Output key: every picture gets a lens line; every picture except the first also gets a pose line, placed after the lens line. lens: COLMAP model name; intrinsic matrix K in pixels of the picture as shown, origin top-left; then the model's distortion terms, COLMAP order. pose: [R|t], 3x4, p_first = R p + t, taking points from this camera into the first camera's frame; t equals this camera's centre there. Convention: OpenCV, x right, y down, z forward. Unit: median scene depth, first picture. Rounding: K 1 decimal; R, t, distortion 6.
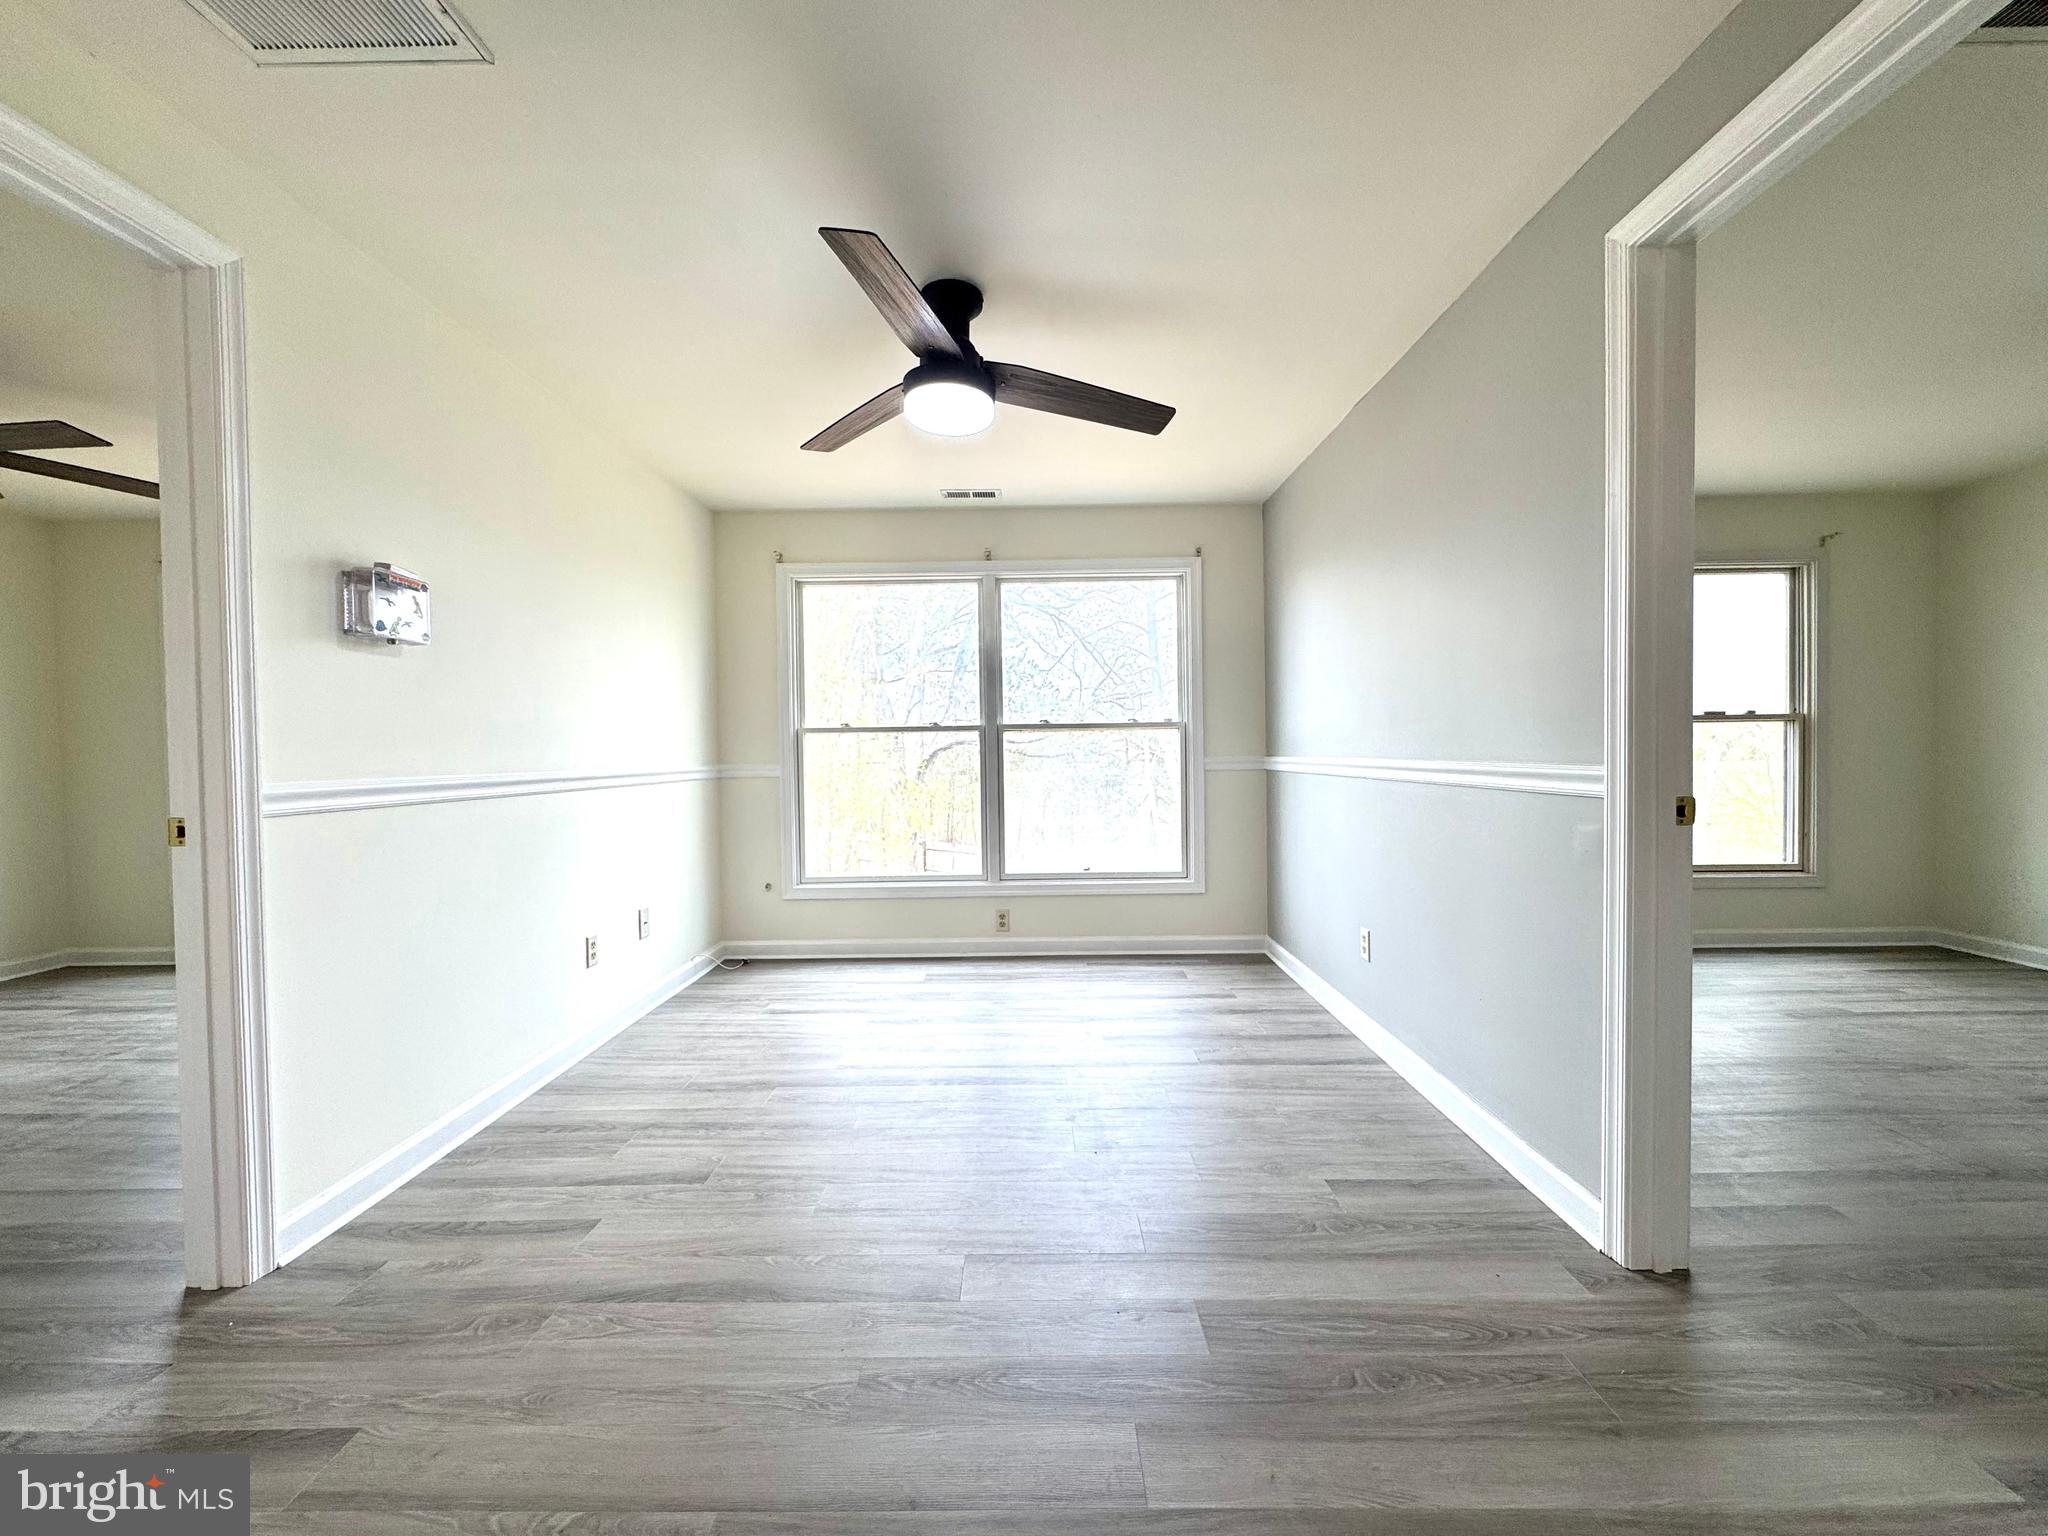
lens RADIAL K [[820.7, 0, 1022.3], [0, 820.7, 777.2], [0, 0, 1]] dist [-0.003521, 0.001684]
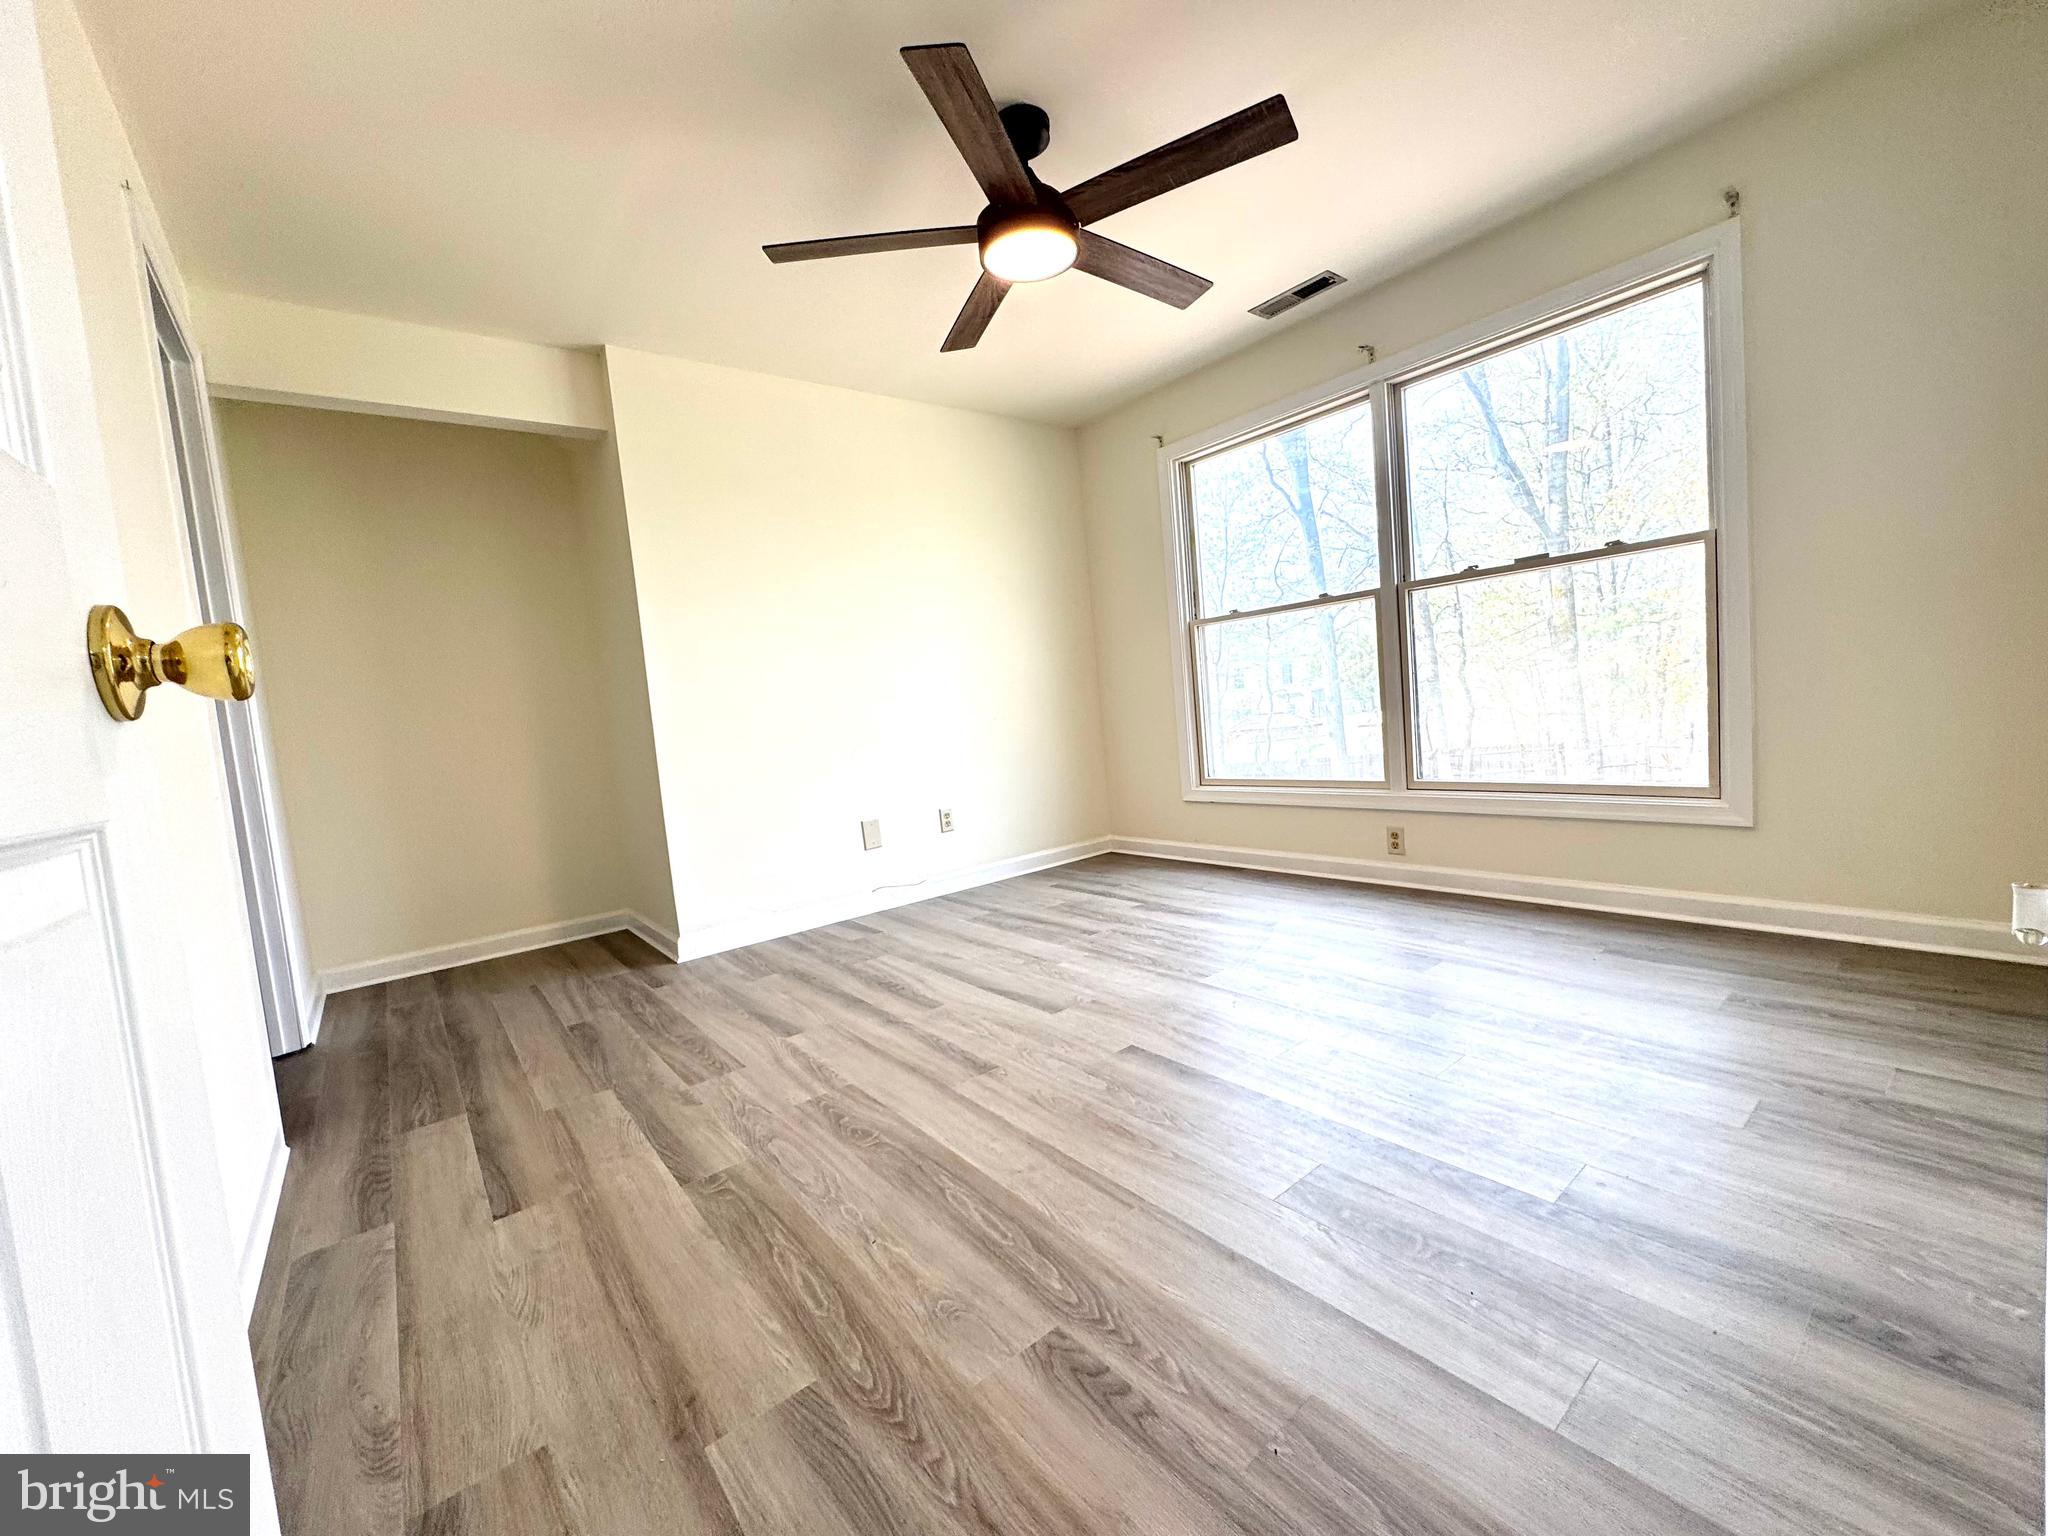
lens RADIAL K [[820.7, 0, 1006.3], [0, 820.7, 773.8], [0, 0, 1]] dist [-0.003521, 0.001684]
pose [[0.608907, 0.023190, -0.792902, 0.392022], [0.048341, 0.996630, 0.066273, 0.047835], [0.791767, -0.078684, 0.605734, 0.270267]]
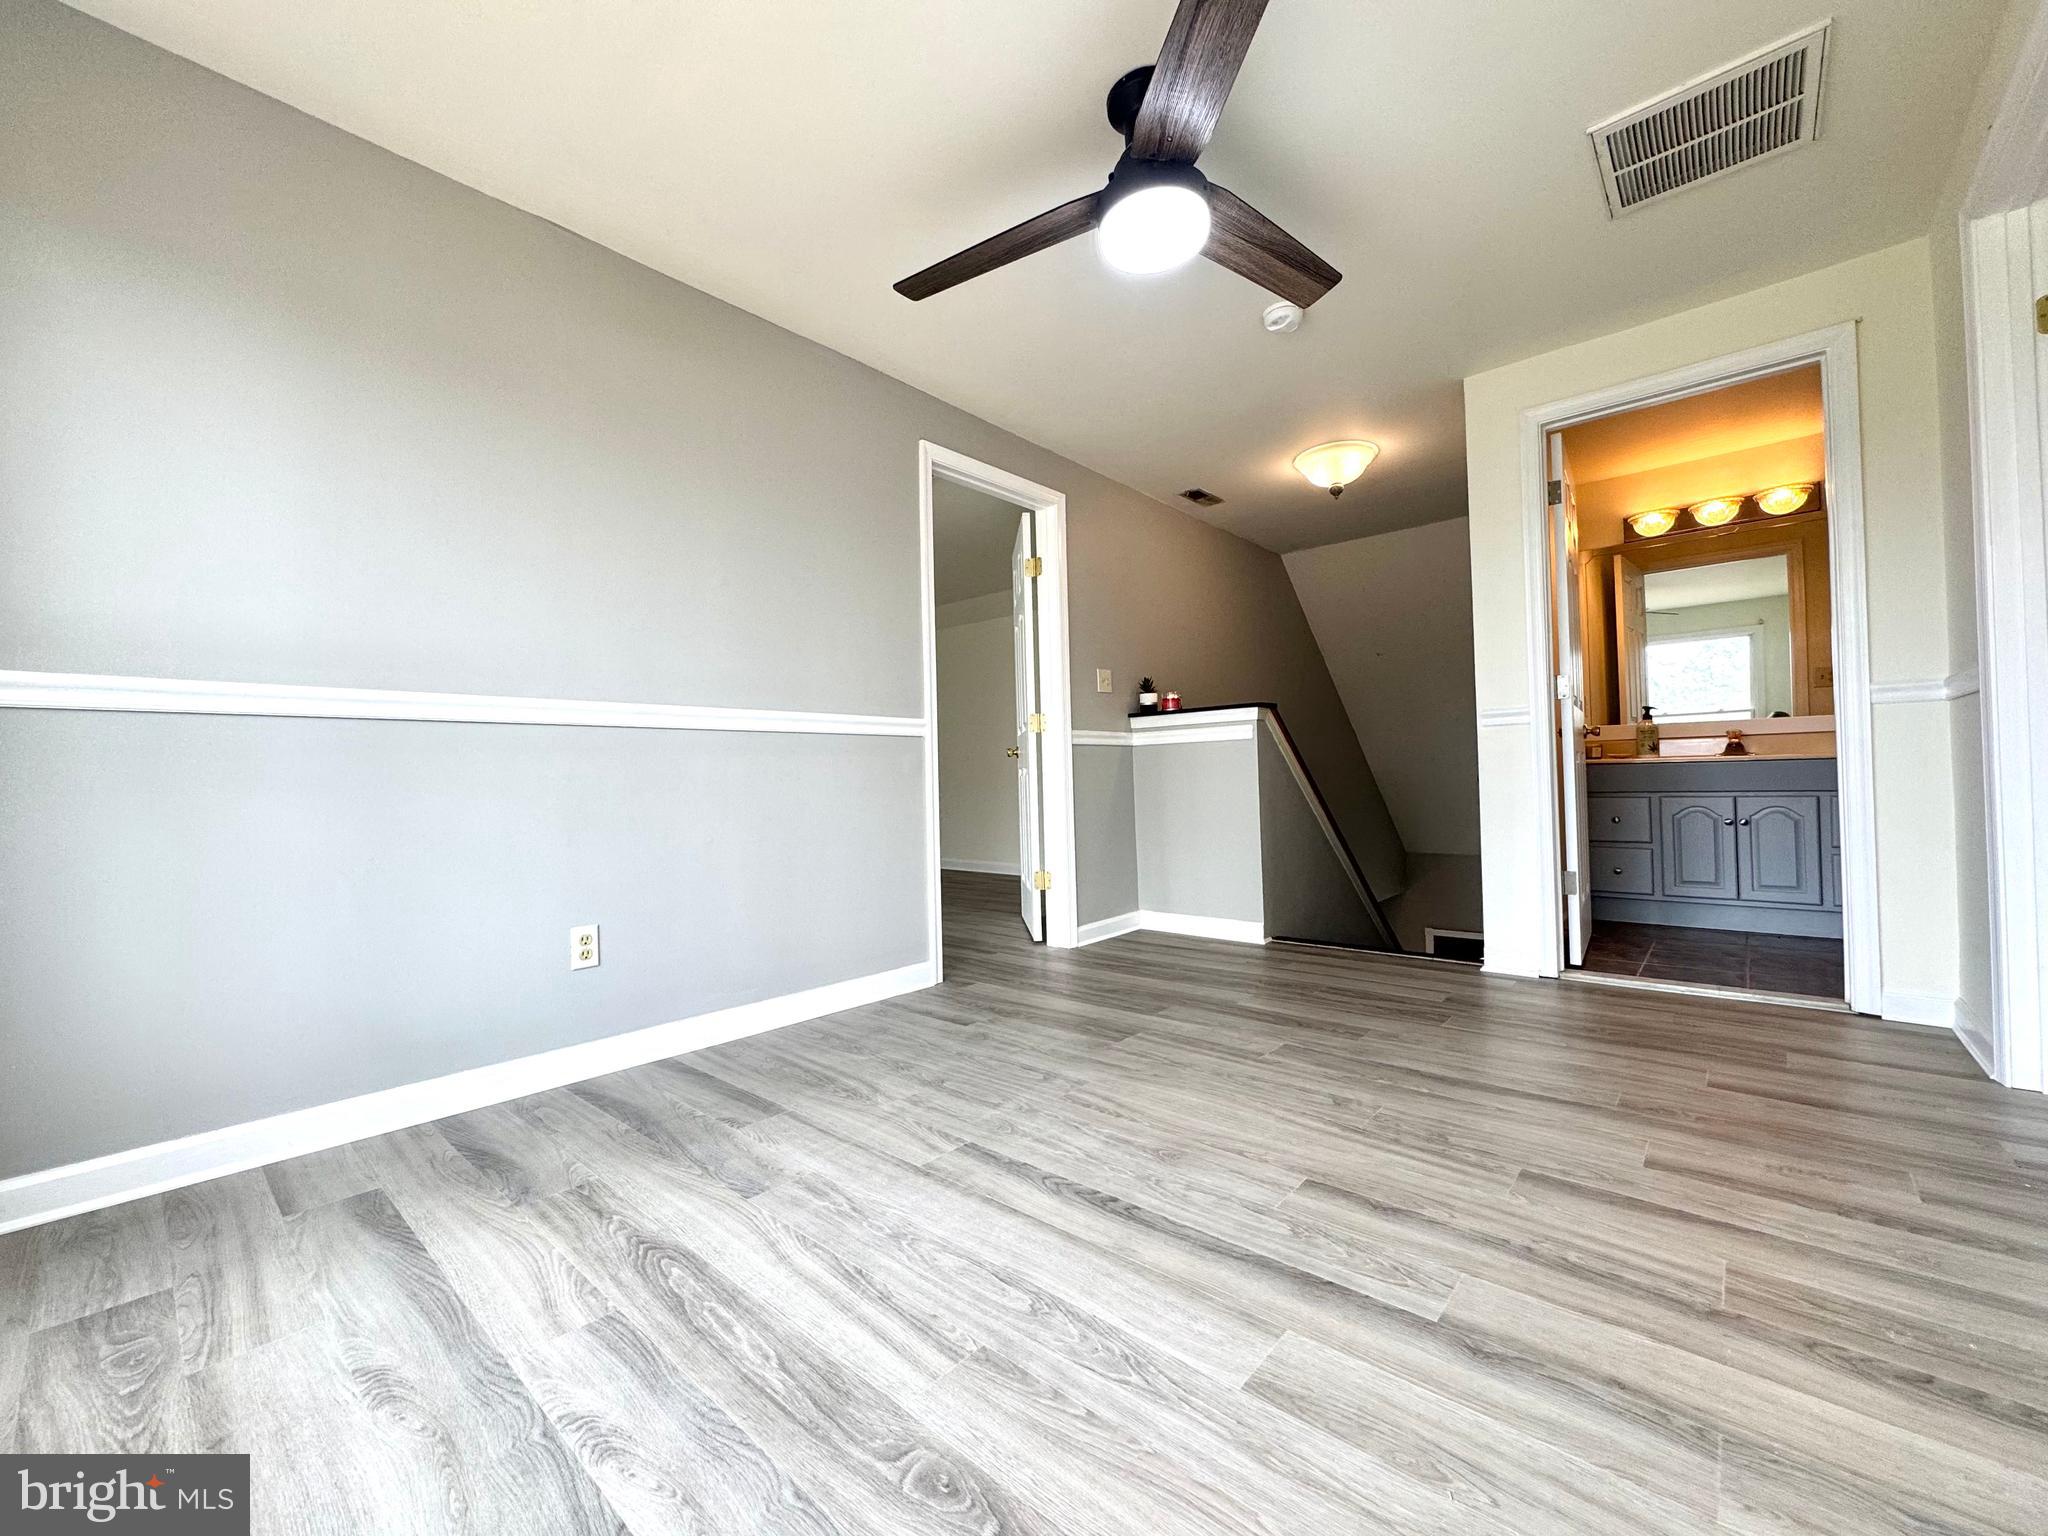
lens RADIAL K [[820.7, 0, 1022.4], [0, 820.7, 770.0], [0, 0, 1]] dist [-0.003521, 0.001684]
pose [[-0.754476, 0.038779, 0.655181, -0.294512], [0.055011, 0.998477, 0.004249, 0.046441], [-0.654018, 0.039248, -0.755460, 1.001668]]
